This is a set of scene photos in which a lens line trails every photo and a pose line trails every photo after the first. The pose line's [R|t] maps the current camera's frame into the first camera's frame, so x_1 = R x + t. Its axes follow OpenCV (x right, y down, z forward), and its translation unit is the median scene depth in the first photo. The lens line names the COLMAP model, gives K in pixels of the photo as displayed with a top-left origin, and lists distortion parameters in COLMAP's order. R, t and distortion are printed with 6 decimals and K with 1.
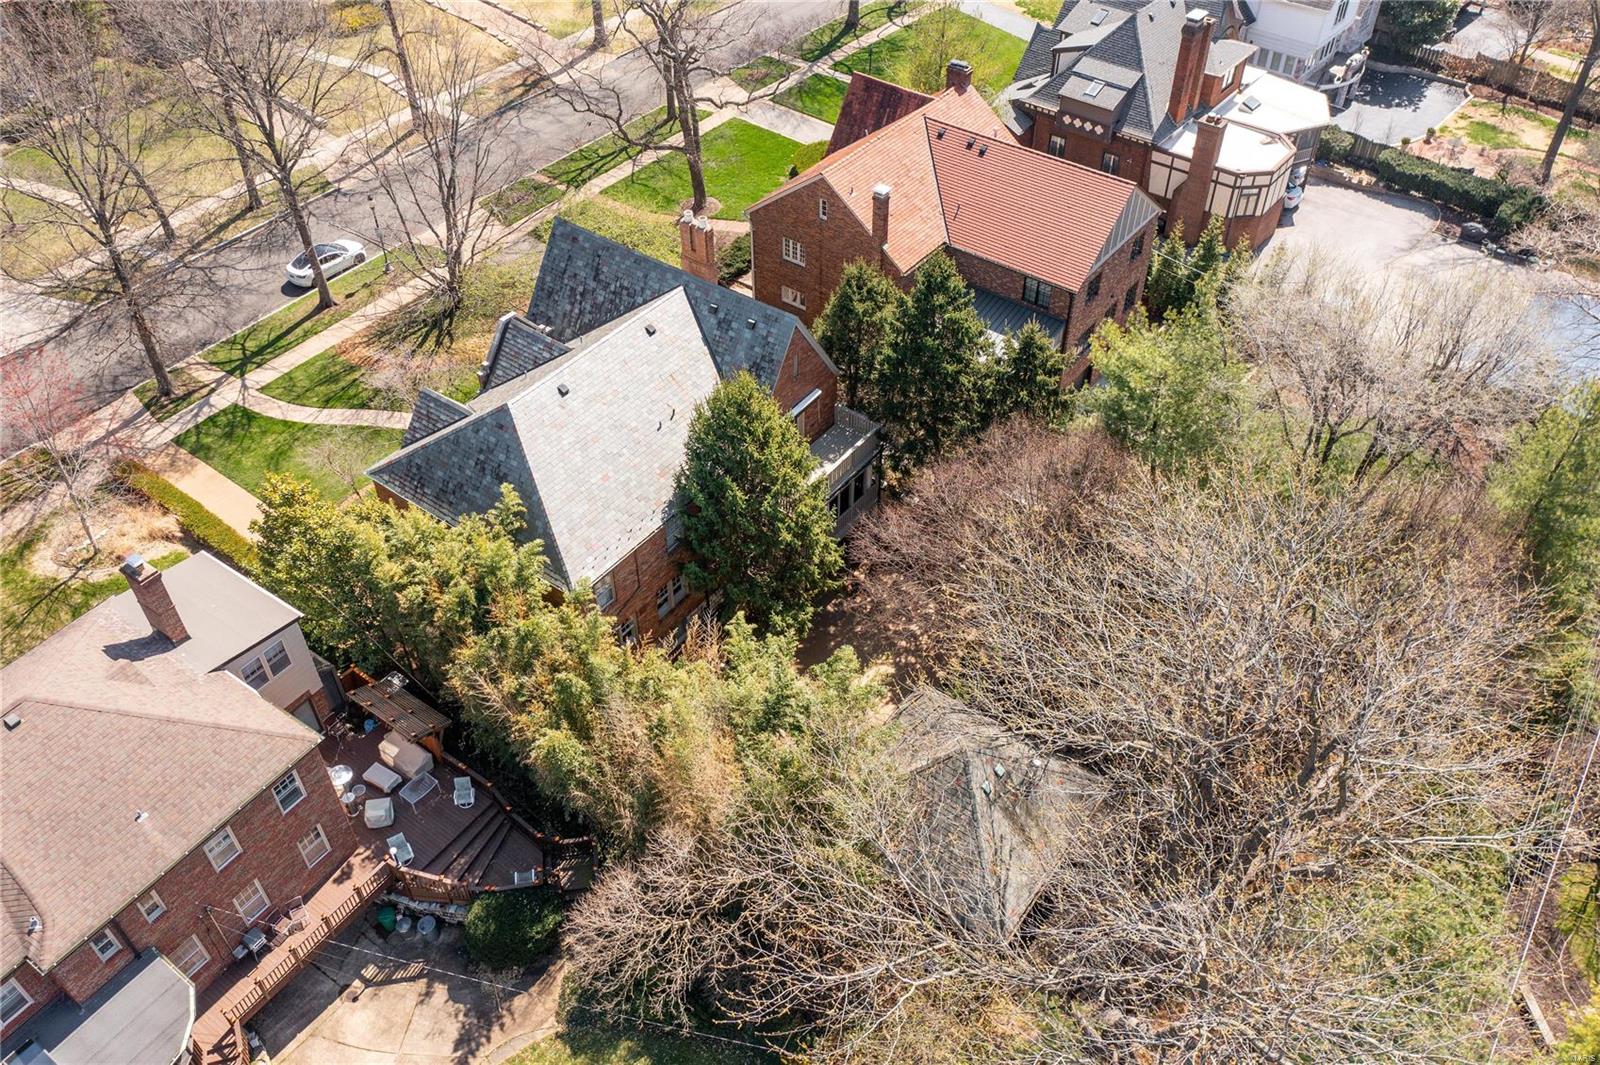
lens RADIAL K [[1289.2, 0, 800.0], [0, 1289.2, 532.5], [0, 0, 1]] dist [-0.002553, 0.014886]
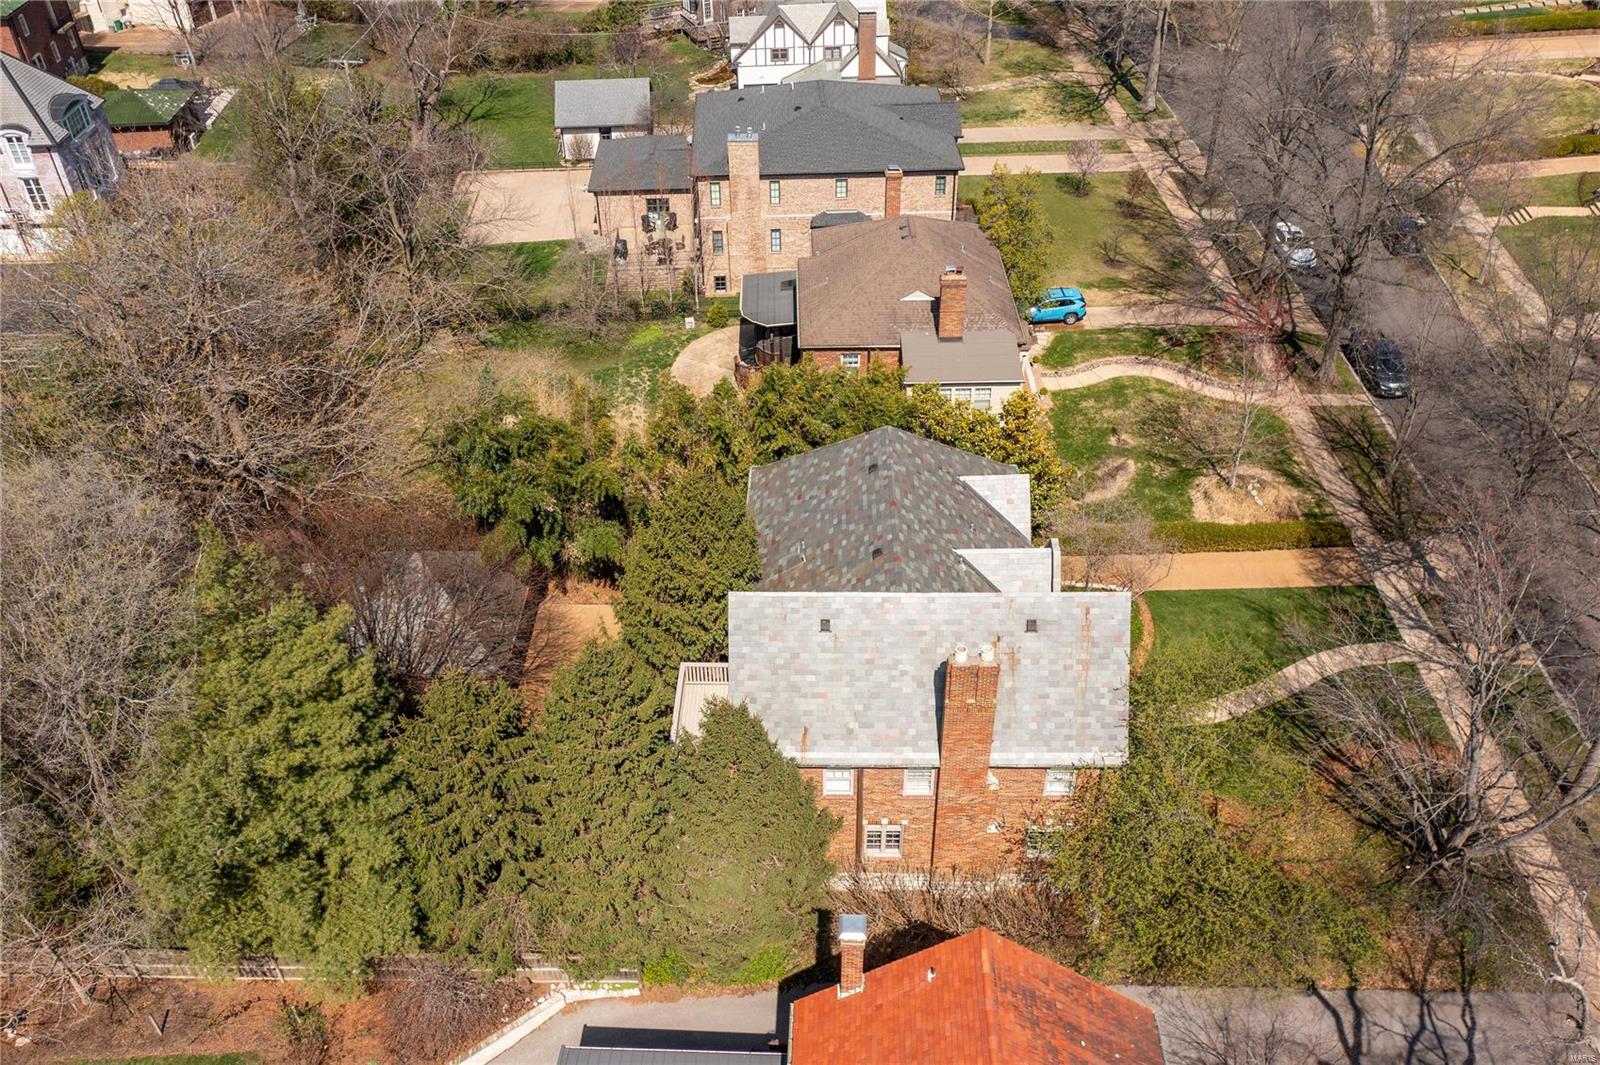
lens RADIAL K [[1289.2, 0, 800.0], [0, 1289.2, 532.5], [0, 0, 1]] dist [-0.002553, 0.014886]
pose [[-0.824257, 0.358138, -0.438563, 0.248986], [-0.378803, 0.226901, 0.897232, -0.743764], [0.420843, 0.905678, -0.051361, 0.813515]]
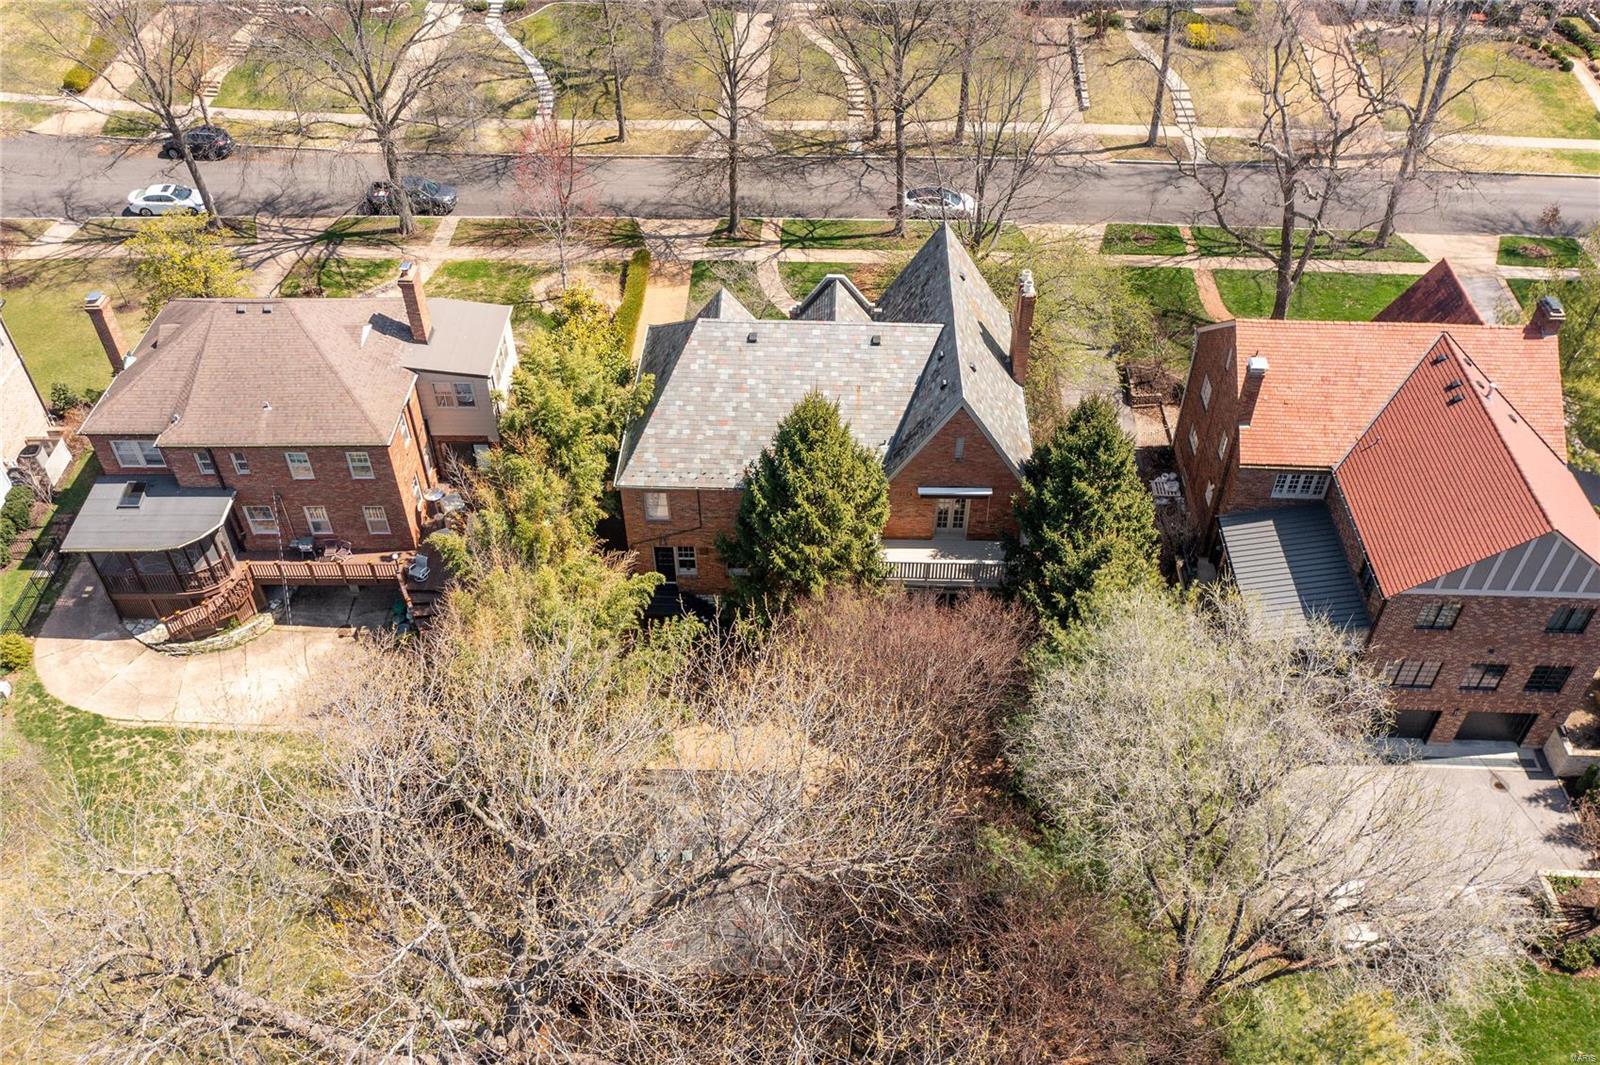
lens RADIAL K [[1289.2, 0, 800.0], [0, 1289.2, 532.5], [0, 0, 1]] dist [-0.002553, 0.014886]
pose [[0.554552, 0.556965, -0.618273, 0.452666], [-0.562469, 0.798438, 0.214766, -0.179586], [0.613270, 0.228660, 0.756052, 0.192180]]
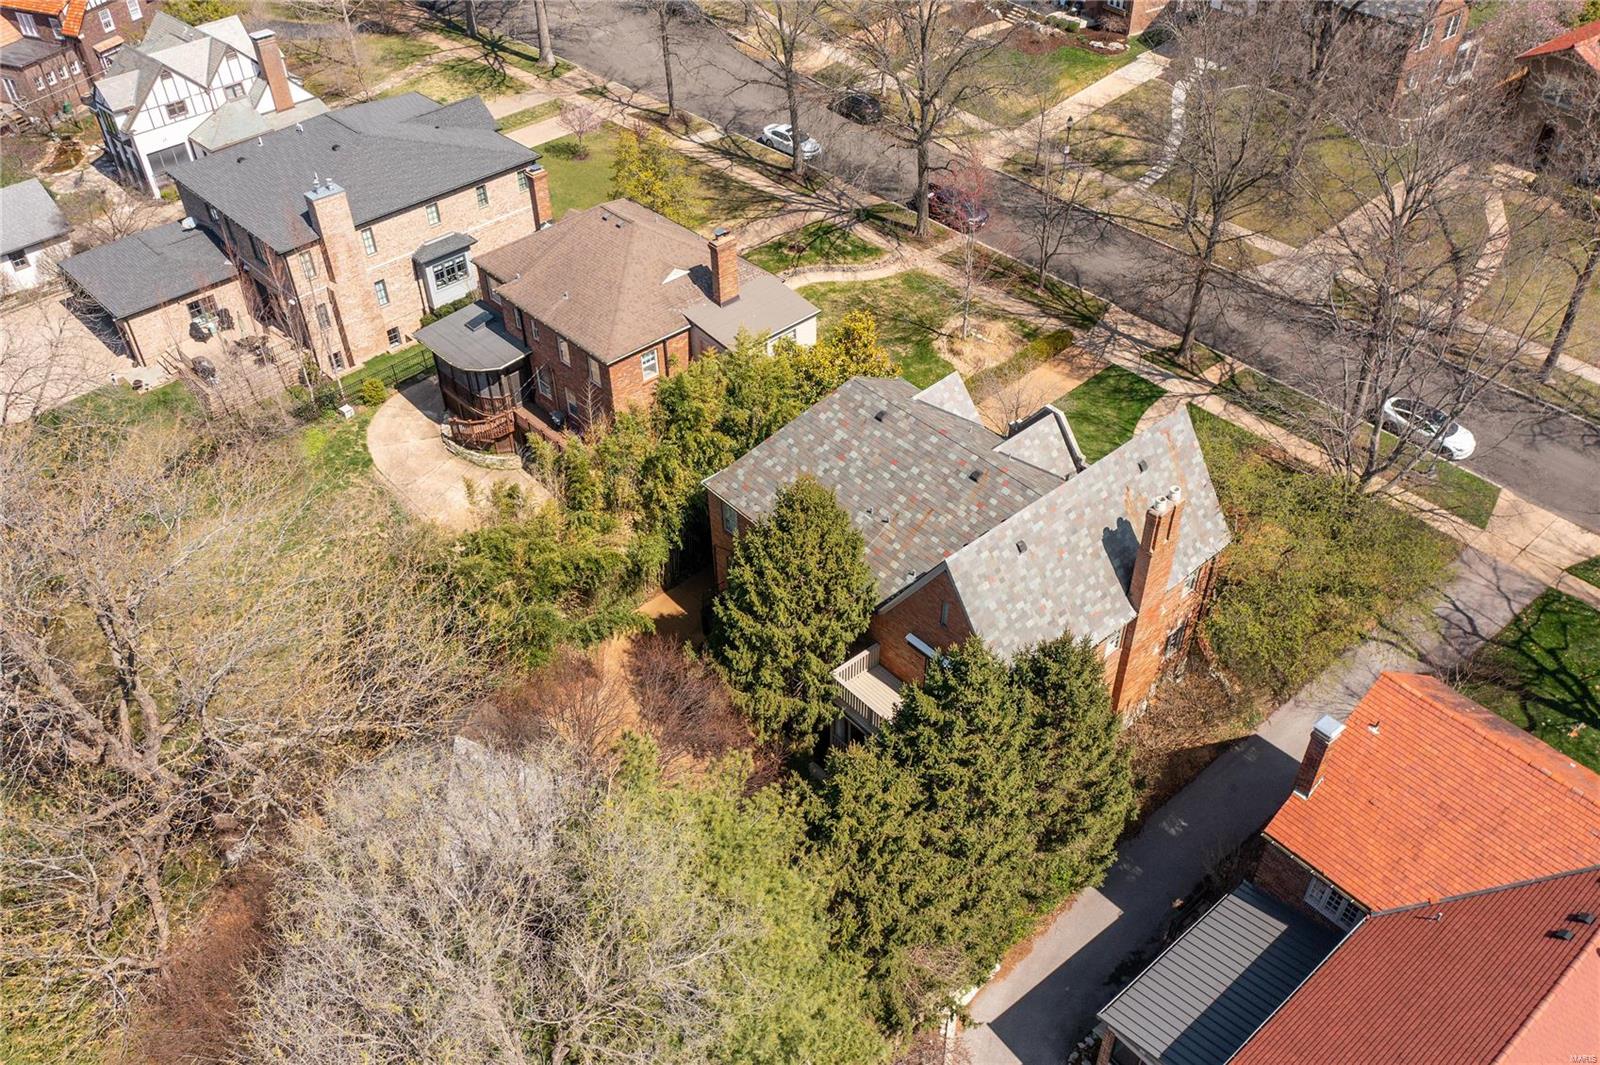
lens RADIAL K [[1289.2, 0, 800.0], [0, 1289.2, 532.5], [0, 0, 1]] dist [-0.002553, 0.014886]
pose [[-0.228624, 0.630840, -0.741466, 0.499751], [-0.655459, 0.463391, 0.596358, -0.485996], [0.719795, 0.622342, 0.307548, 0.527640]]
